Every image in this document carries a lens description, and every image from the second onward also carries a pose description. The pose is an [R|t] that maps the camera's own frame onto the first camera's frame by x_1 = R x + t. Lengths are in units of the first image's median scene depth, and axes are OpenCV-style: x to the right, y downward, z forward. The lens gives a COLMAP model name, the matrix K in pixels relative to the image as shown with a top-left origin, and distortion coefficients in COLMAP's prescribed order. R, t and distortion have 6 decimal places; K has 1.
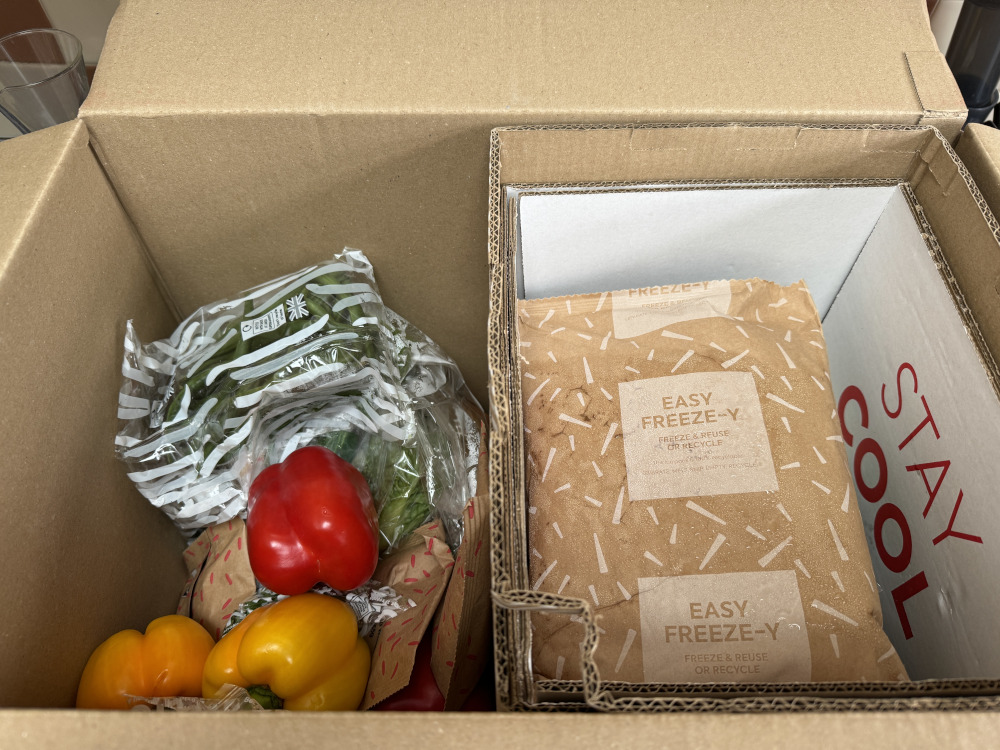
lens RADIAL K [[710.3, 0, 500.0], [0, 710.3, 375.0], [0, 0, 1]] dist [-0.054578, 0.001608]
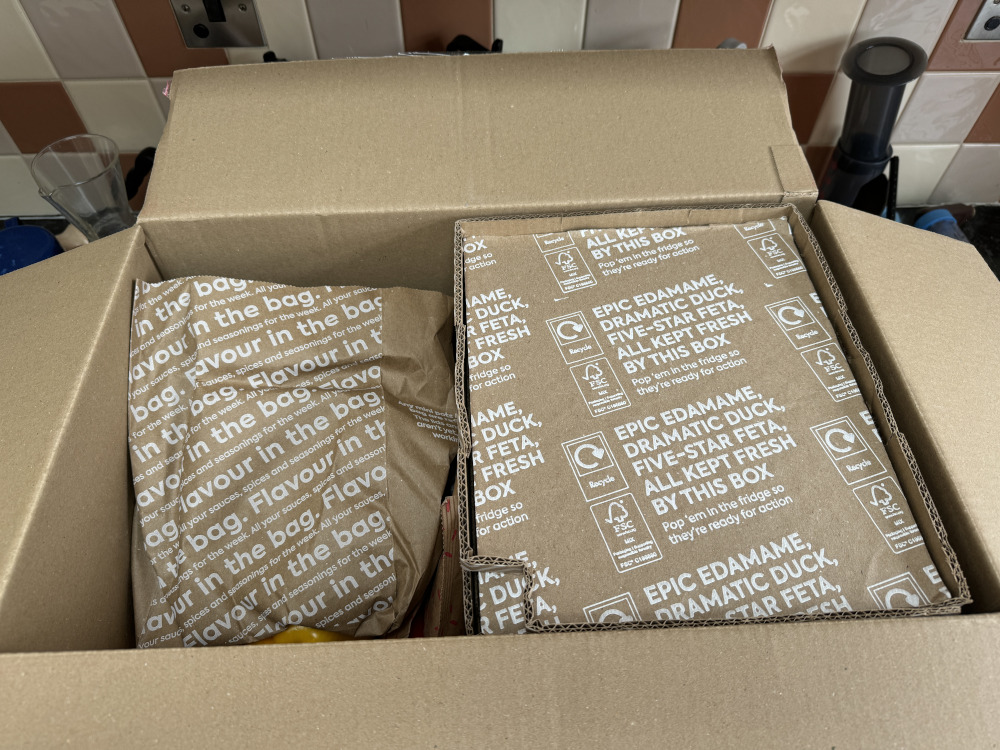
lens RADIAL K [[710.3, 0, 500.0], [0, 710.3, 375.0], [0, 0, 1]] dist [-0.054578, 0.001608]
pose [[0.999027, -0.043374, 0.008013, 0.049095], [0.043707, 0.997915, -0.047489, 0.003097], [-0.005937, 0.047793, 0.998840, -0.302383]]
